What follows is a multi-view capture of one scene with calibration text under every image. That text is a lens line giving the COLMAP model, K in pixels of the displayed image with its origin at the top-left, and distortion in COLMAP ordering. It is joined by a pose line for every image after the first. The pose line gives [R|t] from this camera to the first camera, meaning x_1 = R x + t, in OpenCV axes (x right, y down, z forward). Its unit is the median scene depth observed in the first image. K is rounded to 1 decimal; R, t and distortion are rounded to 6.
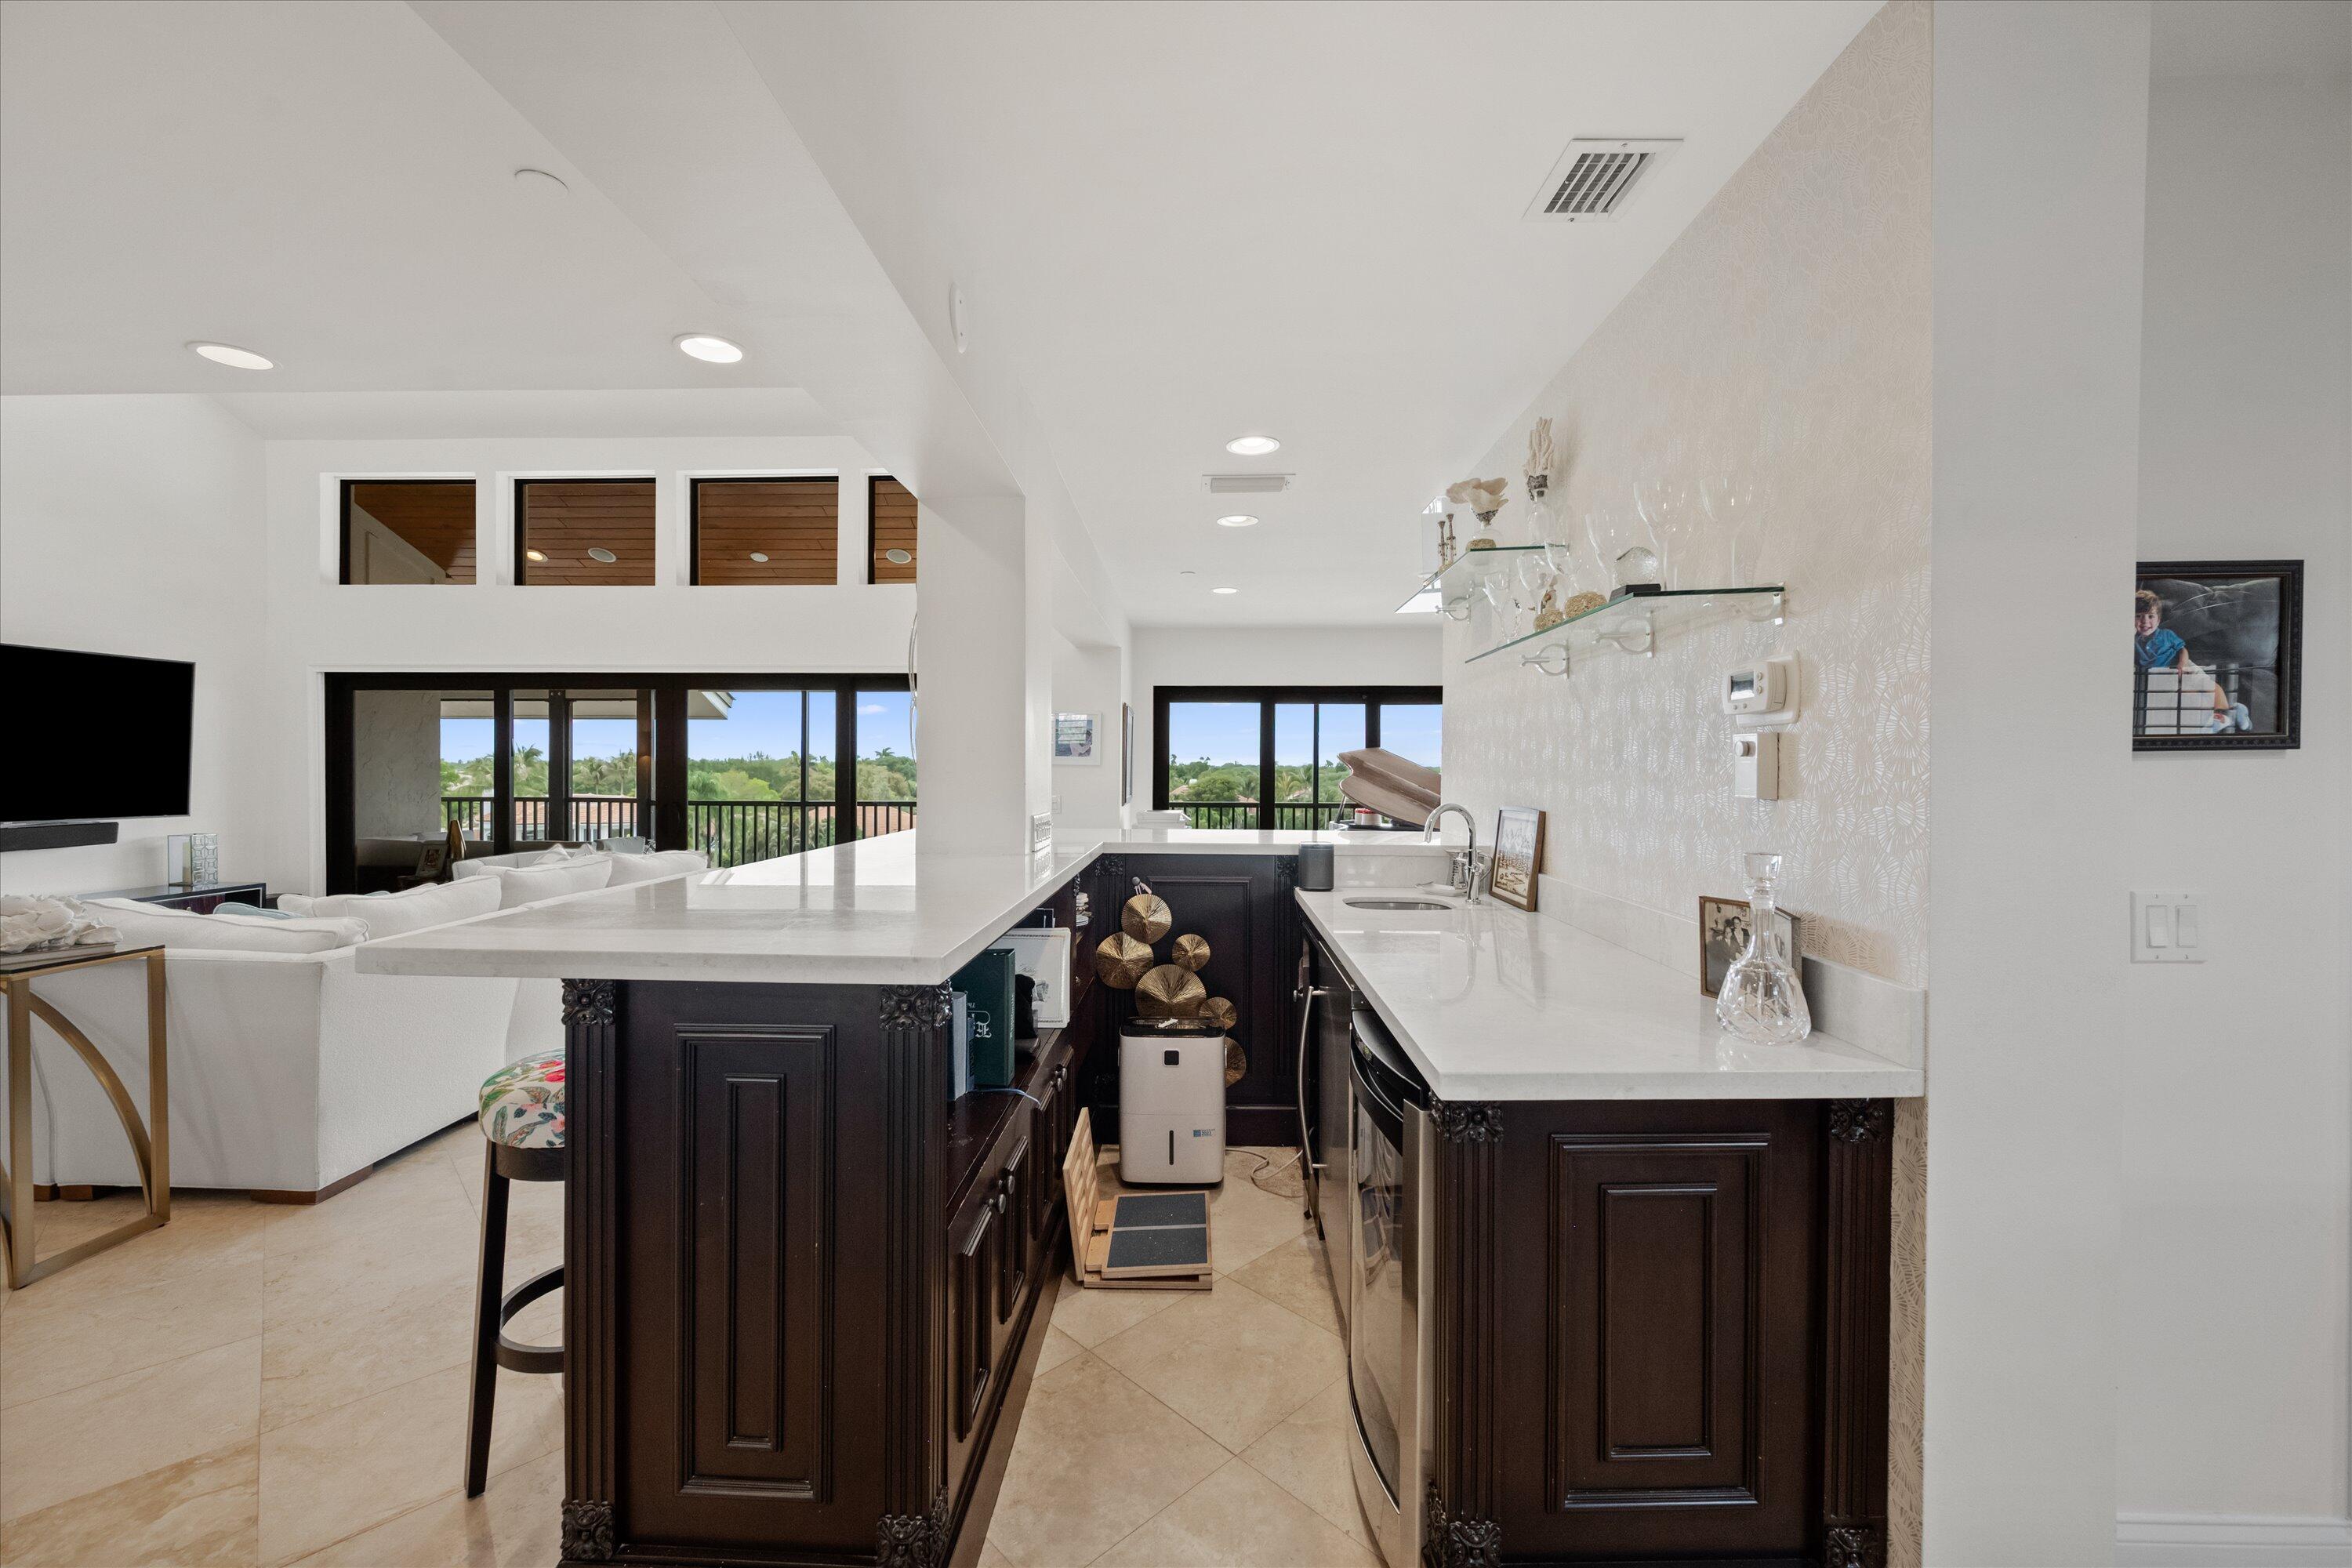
lens RADIAL K [[941.4, 0, 1173.6], [0, 941.4, 774.0], [0, 0, 1]] dist [-0.001632, -0.000004]
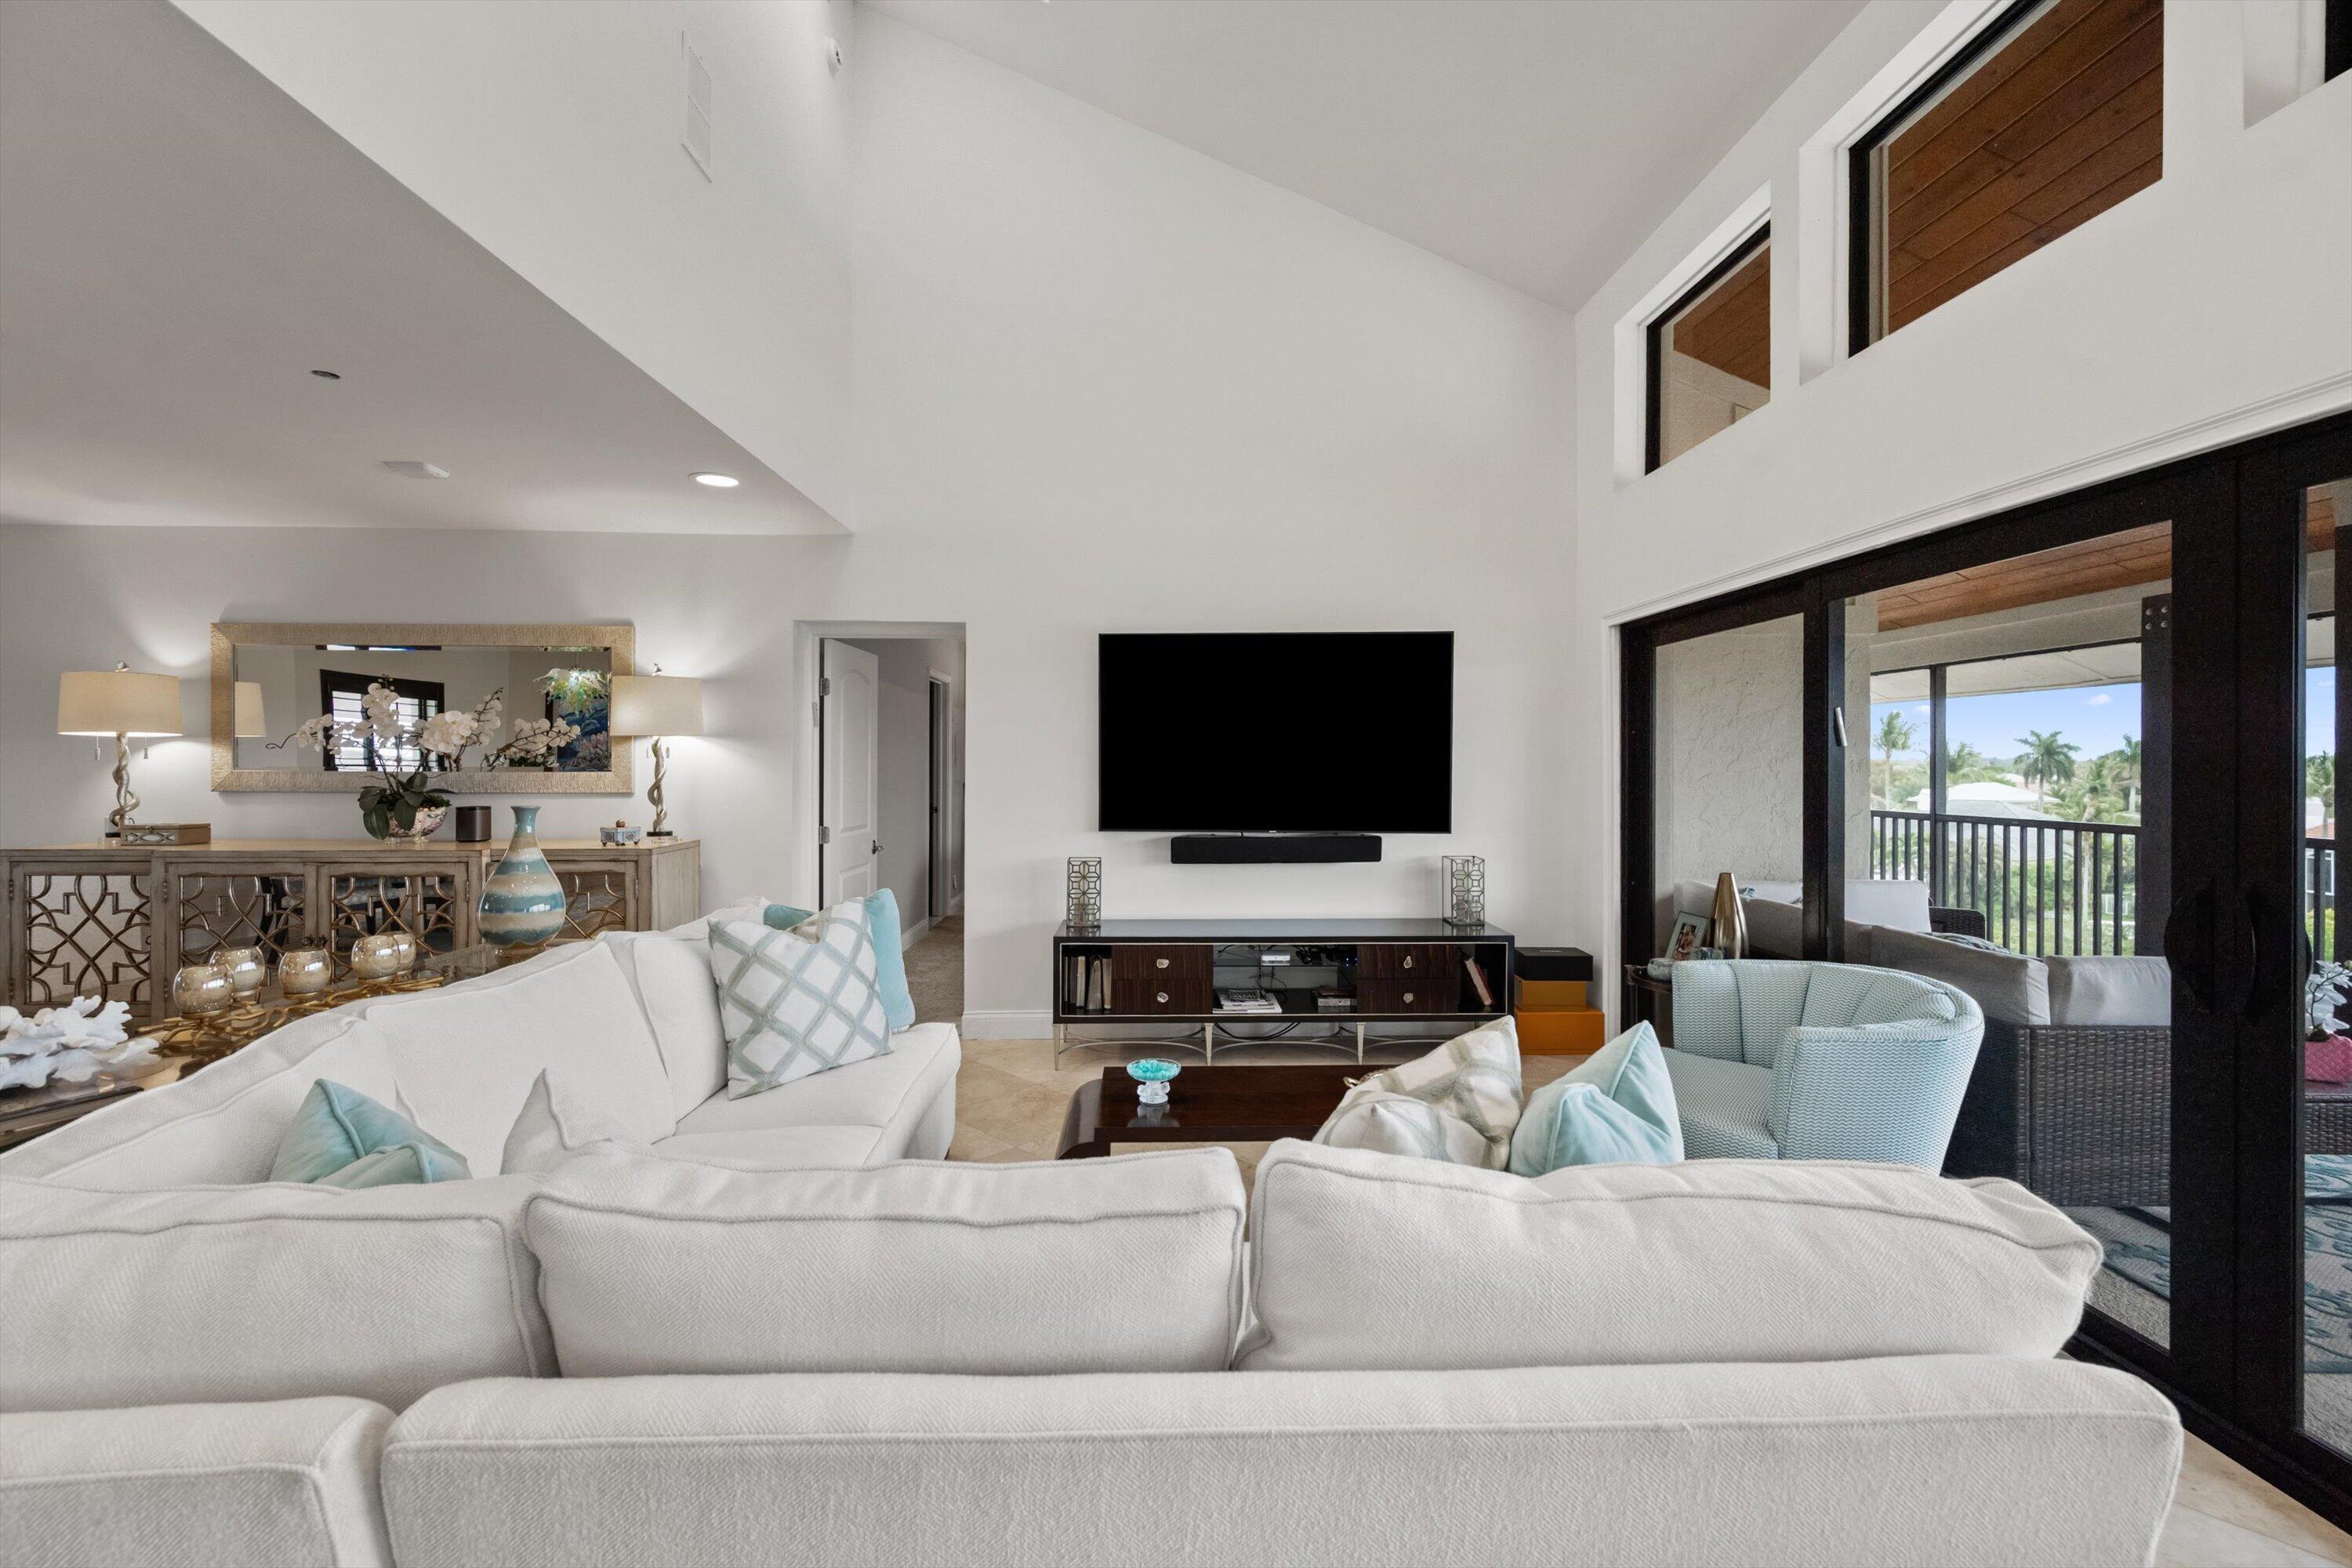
lens RADIAL K [[941.4, 0, 1178.9], [0, 941.4, 740.7], [0, 0, 1]] dist [-0.001632, -0.000004]
pose [[0.048768, -0.029579, -0.998372, -0.518641], [-0.006918, 0.999527, -0.029951, -0.010541], [0.998786, 0.008368, 0.048540, 1.302137]]
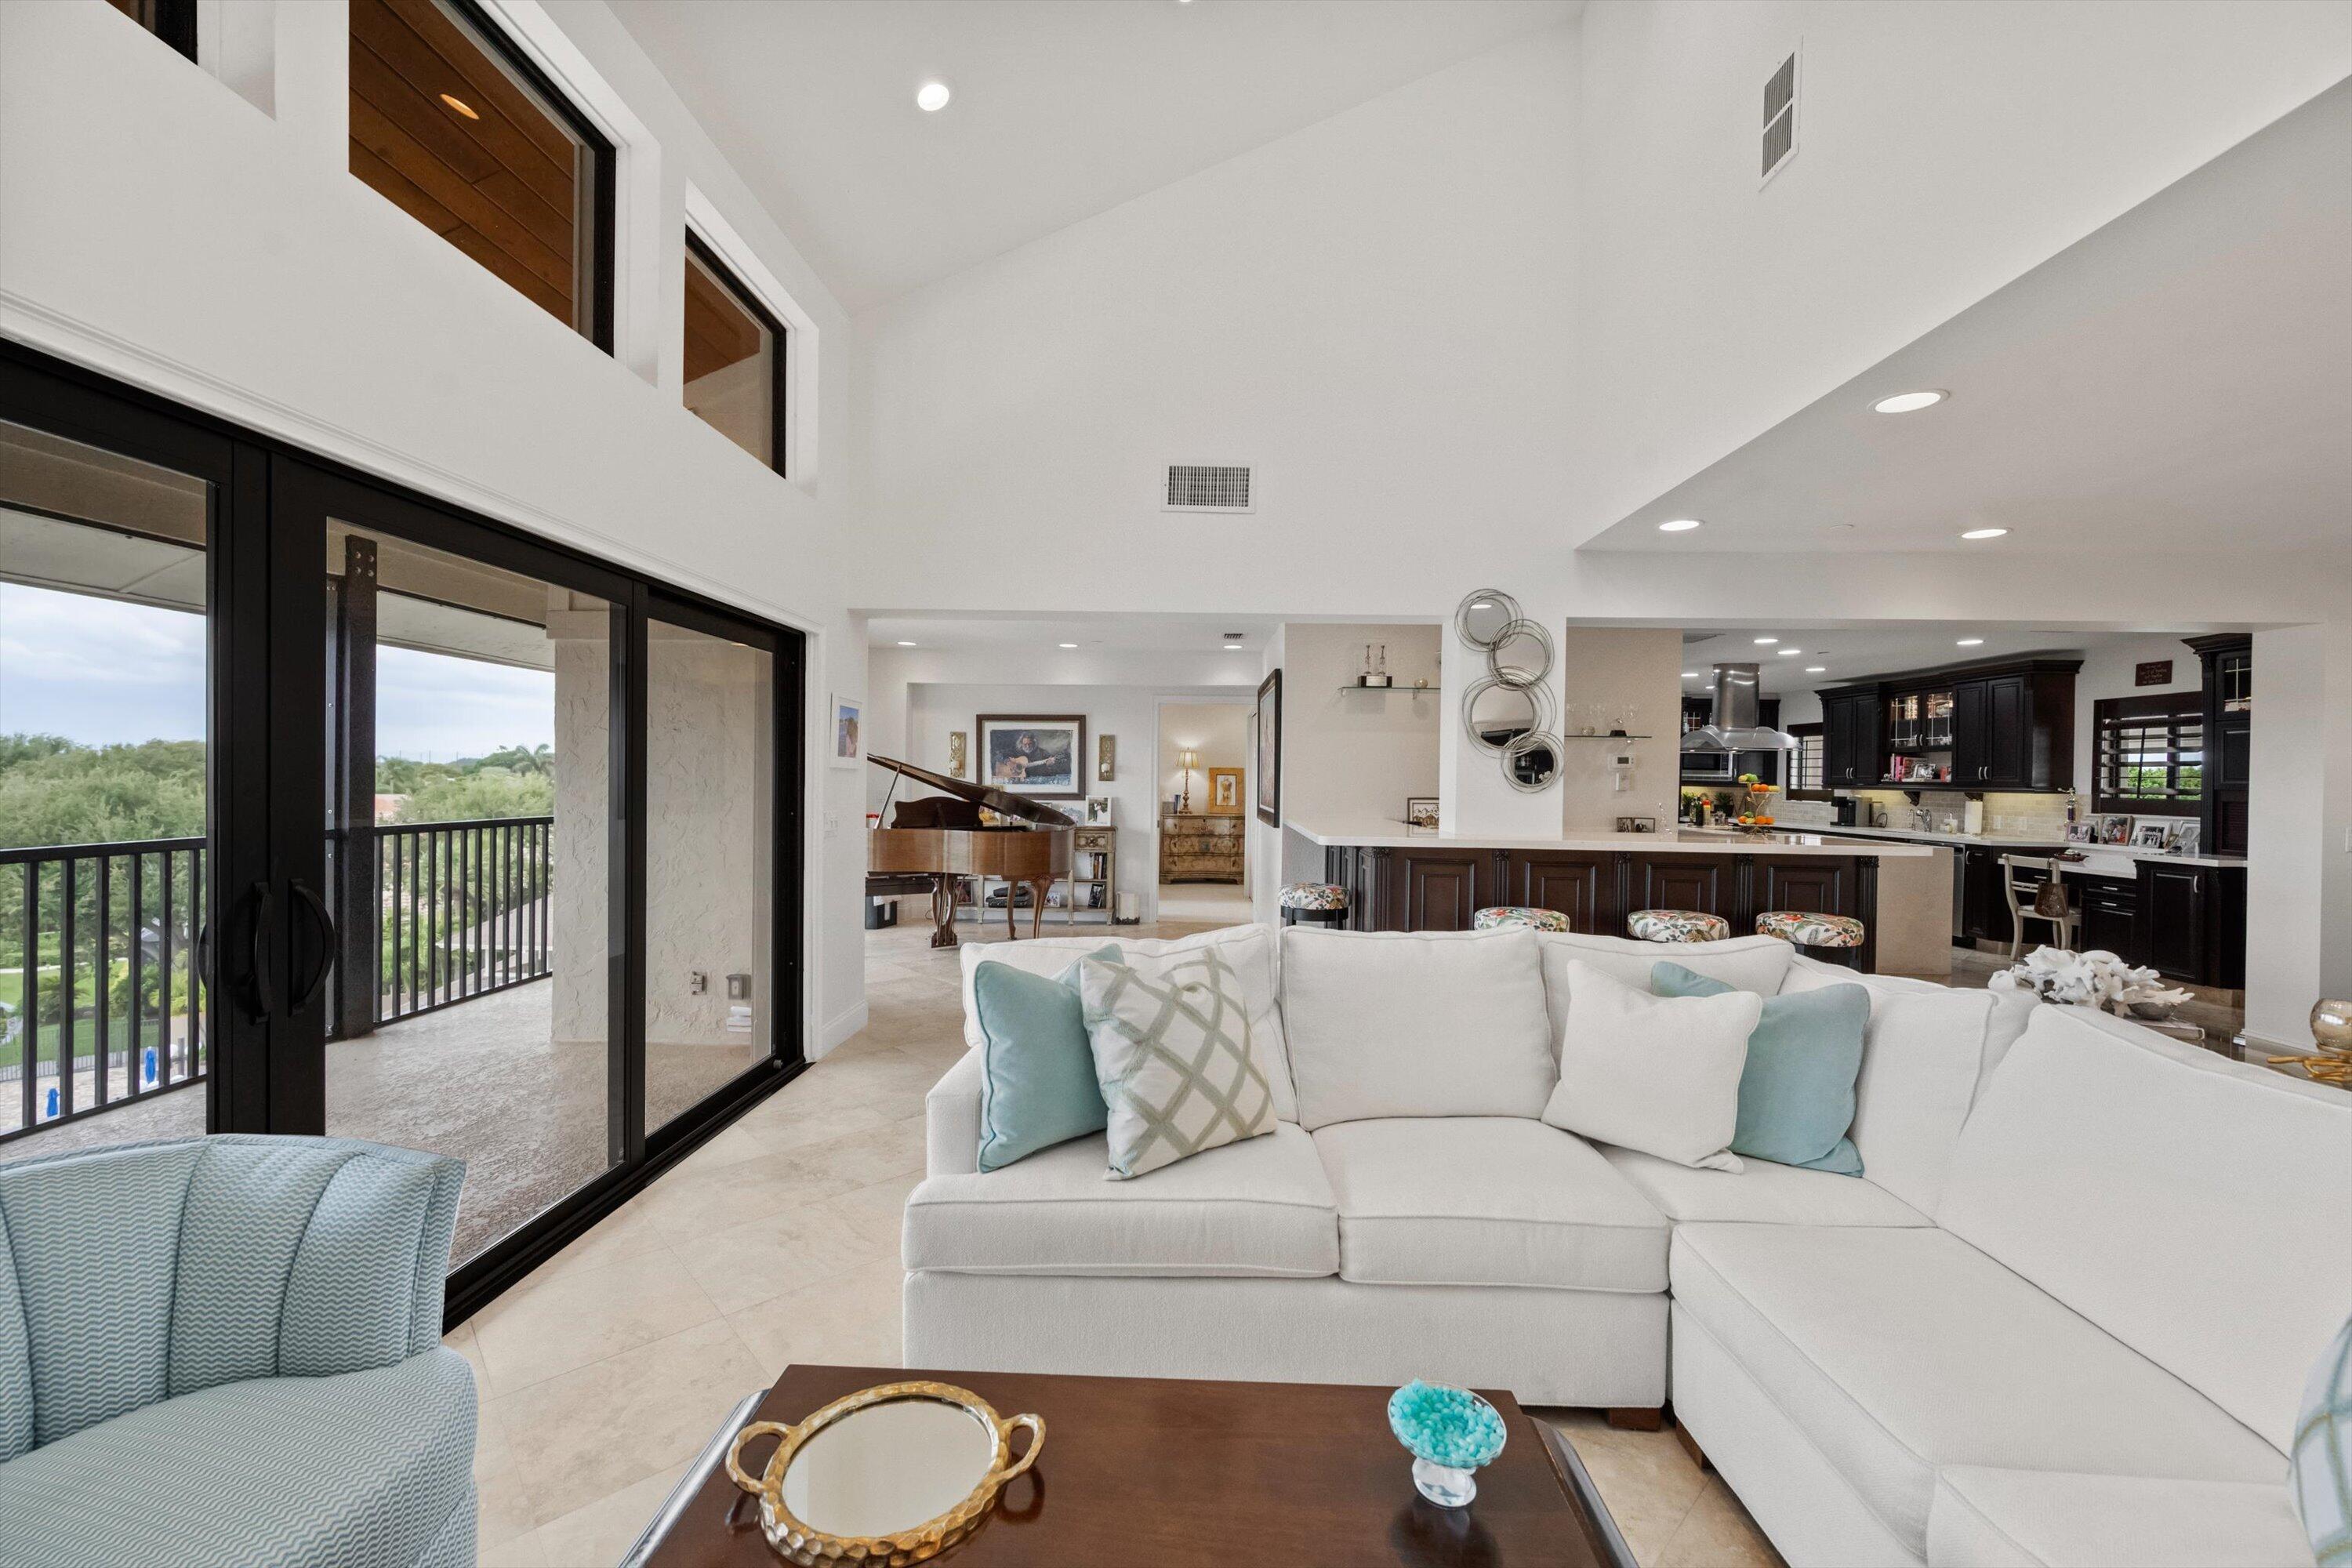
lens RADIAL K [[941.4, 0, 1177.9], [0, 941.4, 789.0], [0, 0, 1]] dist [-0.001632, -0.000004]
pose [[-0.000373, -0.017612, 0.999845, -1.624492], [-0.007310, 0.999818, 0.017609, -0.016864], [-0.999973, -0.007303, -0.000502, 1.430206]]
